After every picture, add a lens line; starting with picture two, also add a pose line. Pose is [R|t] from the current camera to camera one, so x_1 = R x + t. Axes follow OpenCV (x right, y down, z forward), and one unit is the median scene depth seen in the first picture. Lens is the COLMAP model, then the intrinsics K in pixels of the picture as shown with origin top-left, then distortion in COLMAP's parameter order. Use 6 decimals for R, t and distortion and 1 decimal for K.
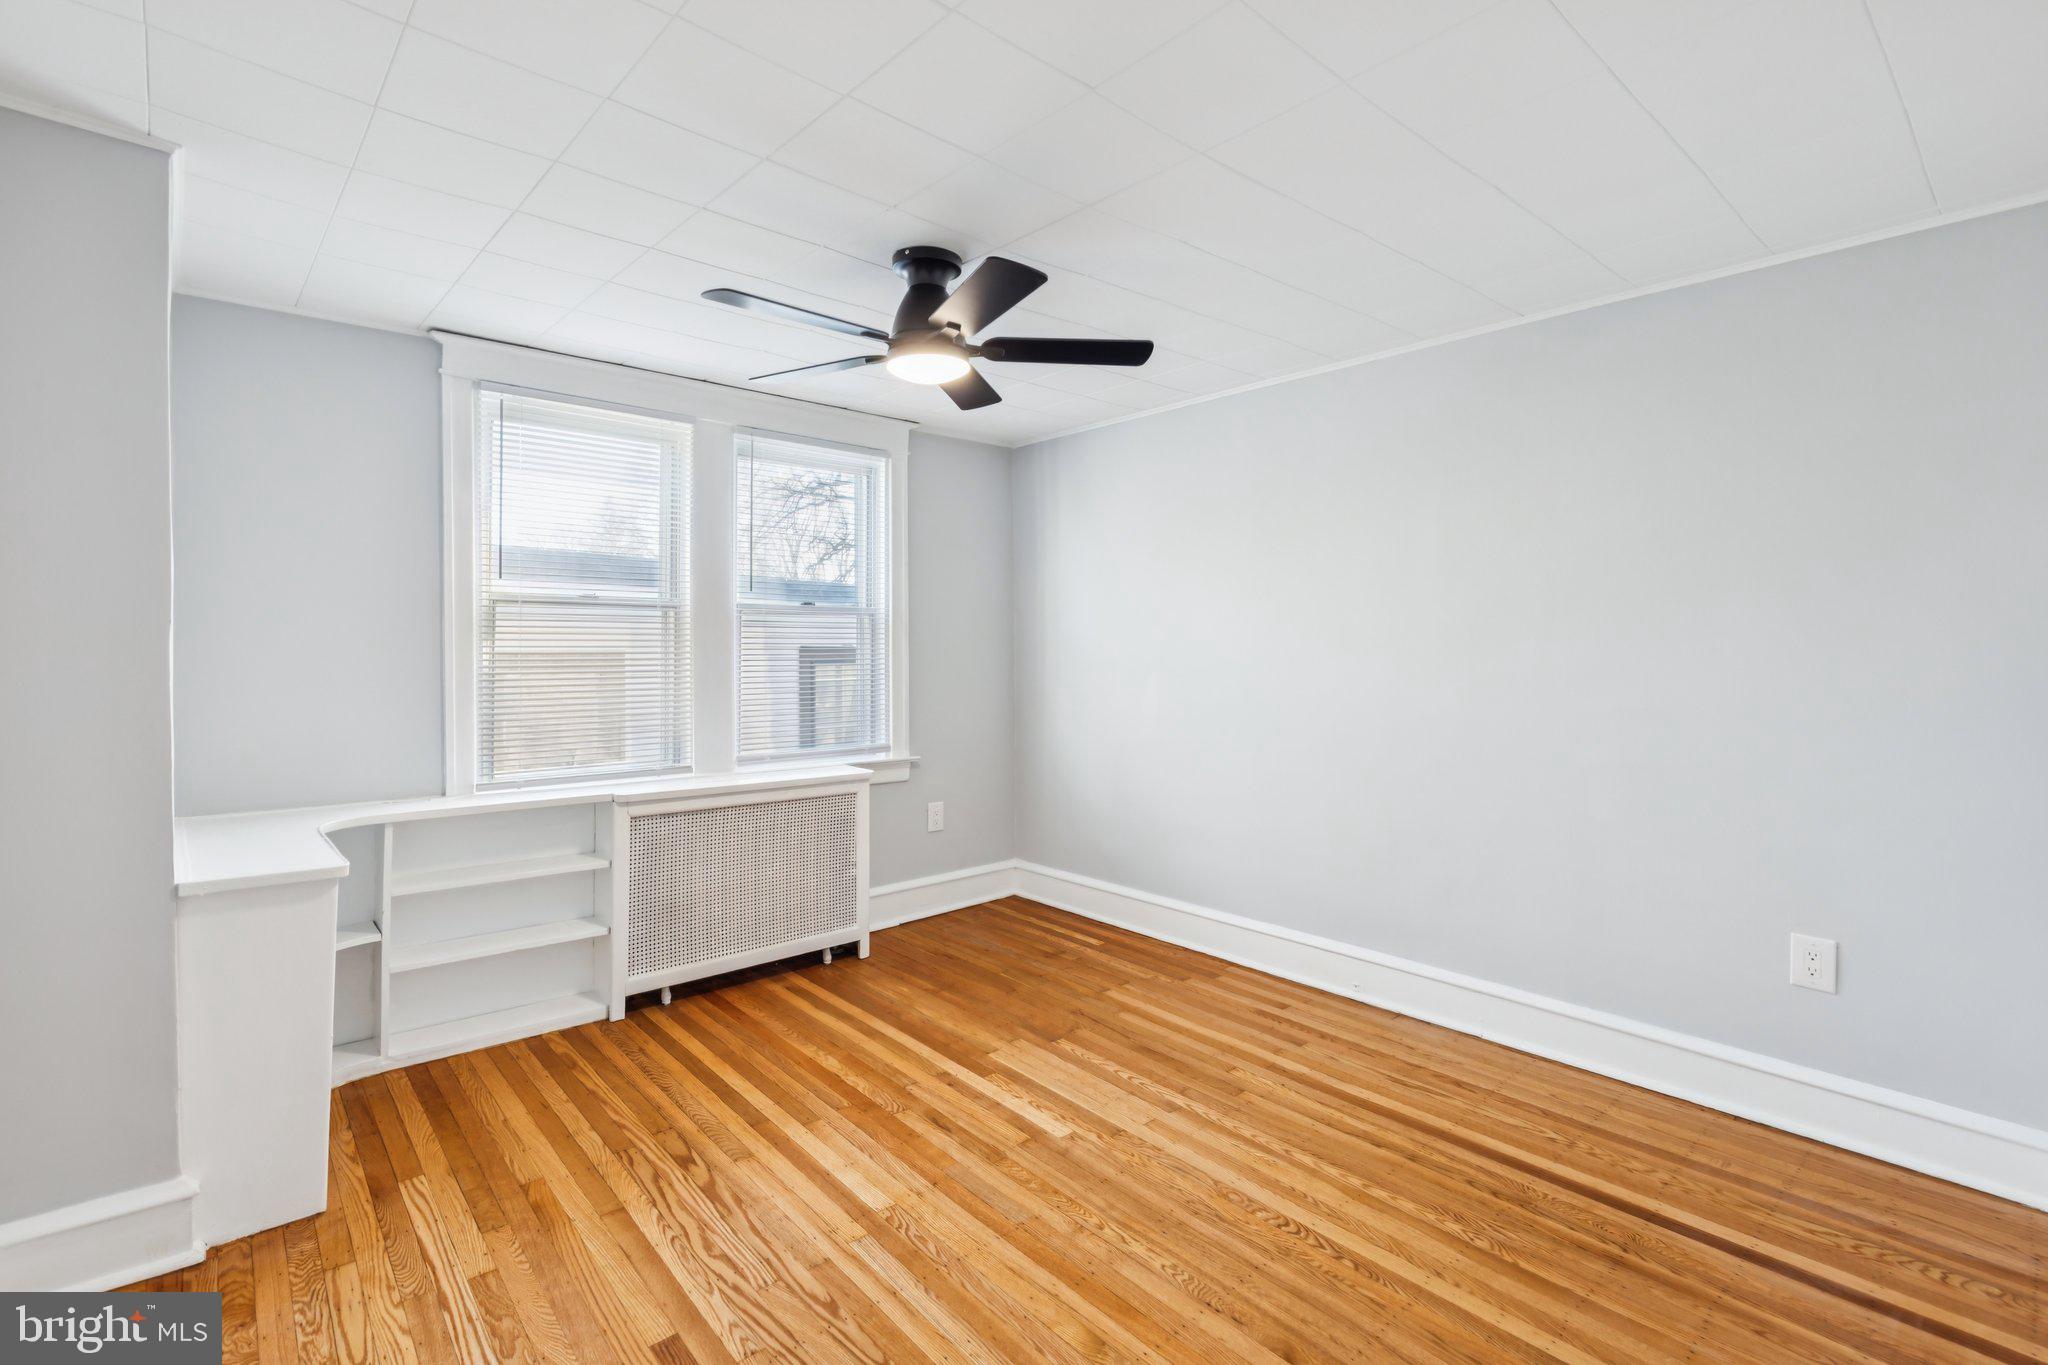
lens RADIAL K [[924.9, 0, 1028.8], [0, 924.9, 667.8], [0, 0, 1]] dist [0.004407, -0.000527]
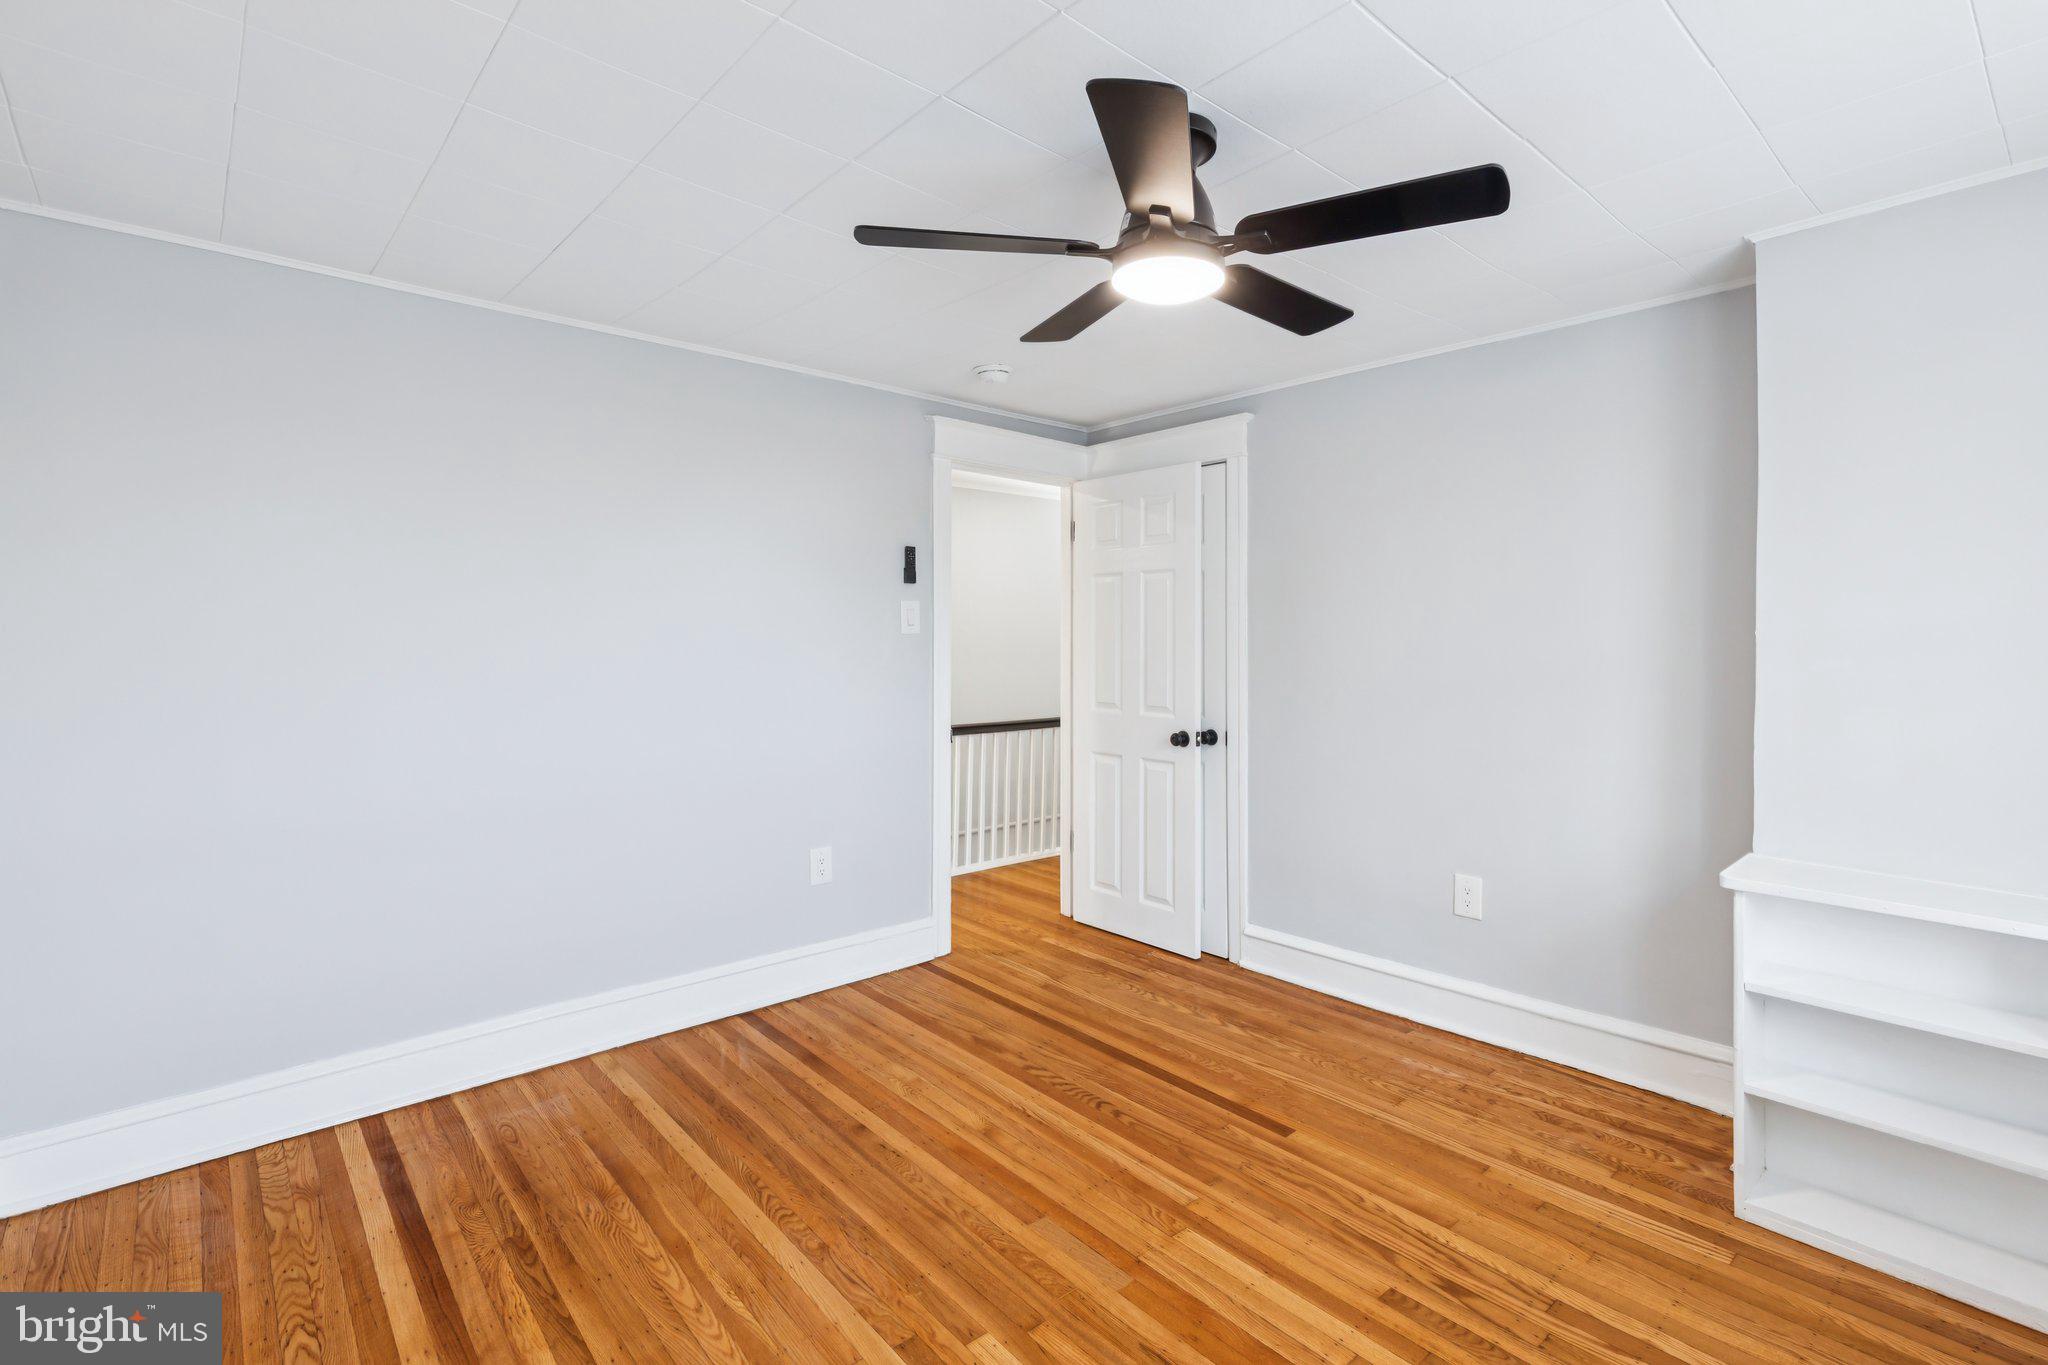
lens RADIAL K [[924.9, 0, 1028.8], [0, 924.9, 667.8], [0, 0, 1]] dist [0.004407, -0.000527]
pose [[-0.999625, -0.000242, 0.027398, -0.022548], [0.001360, 0.998288, 0.058470, -0.067175], [-0.027365, 0.058485, -0.997913, 1.997760]]
